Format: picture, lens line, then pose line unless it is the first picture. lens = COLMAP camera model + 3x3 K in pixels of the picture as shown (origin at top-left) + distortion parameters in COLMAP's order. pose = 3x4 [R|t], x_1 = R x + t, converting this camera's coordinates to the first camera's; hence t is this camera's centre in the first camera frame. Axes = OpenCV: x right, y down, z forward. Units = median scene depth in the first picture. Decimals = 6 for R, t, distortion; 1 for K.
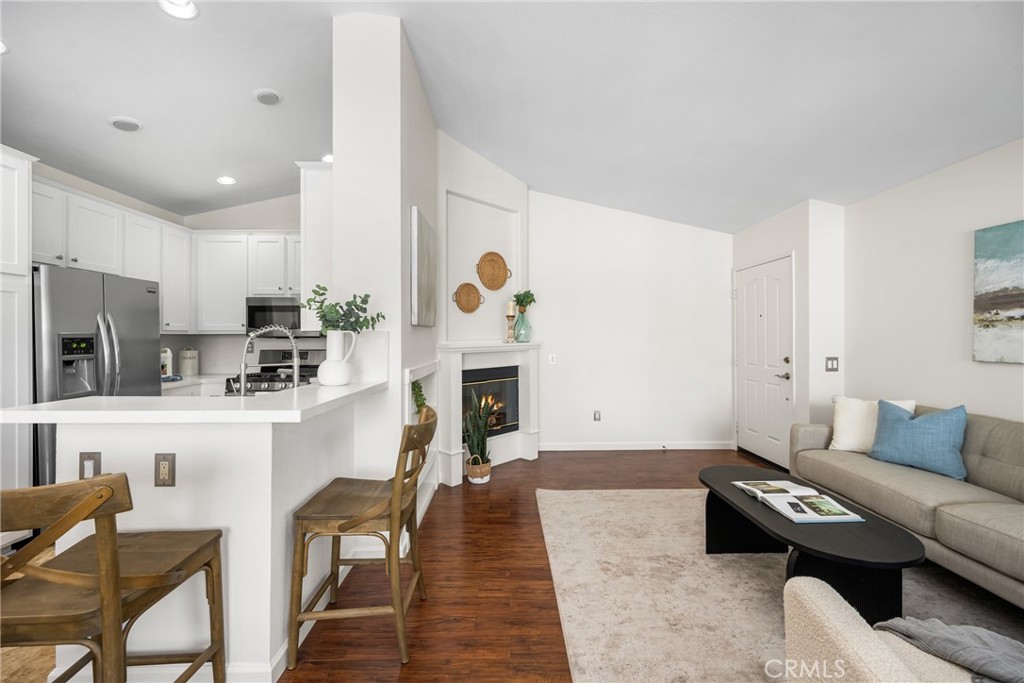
lens RADIAL K [[416.1, 0, 517.0], [0, 416.1, 340.6], [0, 0, 1]] dist [-0.001296, -0.000107]
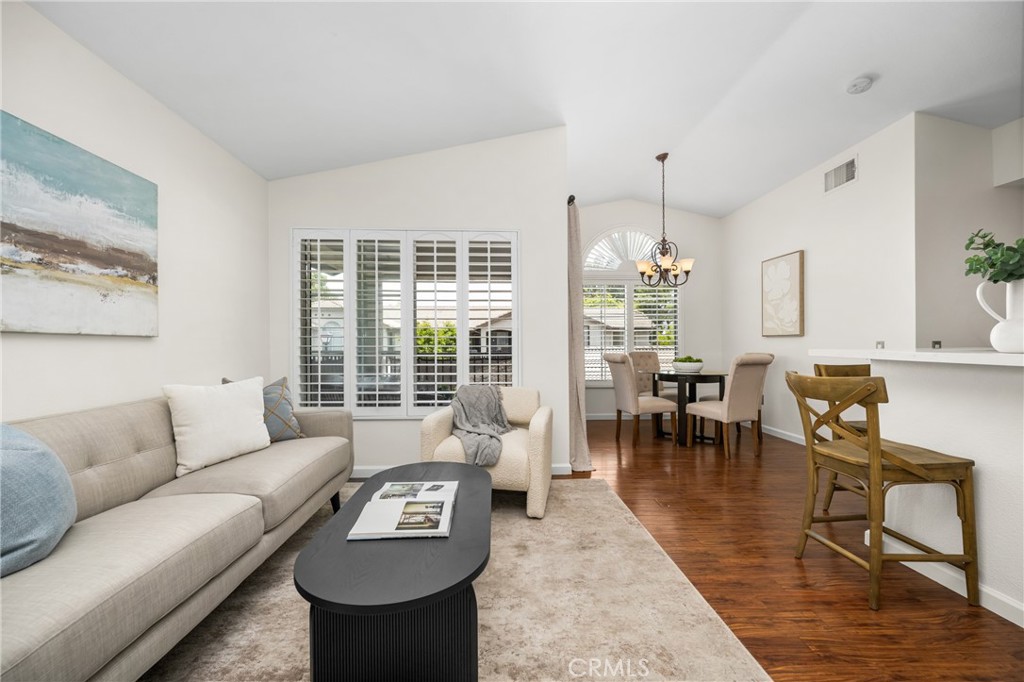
lens RADIAL K [[416.1, 0, 505.2], [0, 416.1, 341.5], [0, 0, 1]] dist [-0.001296, -0.000107]
pose [[-0.999824, 0.008801, -0.016546, 0.357582], [0.008773, 0.999960, 0.001782, 0.059695], [0.016561, 0.001636, -0.999862, 1.260214]]
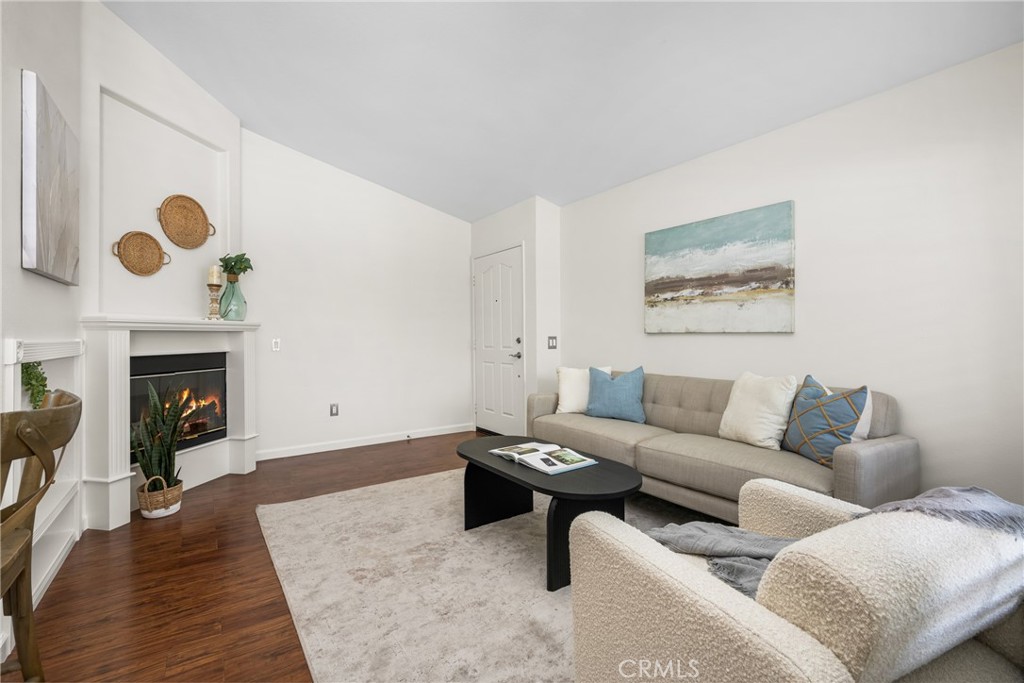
lens RADIAL K [[434.4, 0, 501.8], [0, 434.4, 337.5], [0, 0, 1]] dist [0.000515, -0.000487]
pose [[0.834636, 0.002407, 0.550797, -0.021419], [0.001922, 0.999972, -0.007282, 0.062922], [-0.550799, 0.007136, 0.834607, 0.096840]]
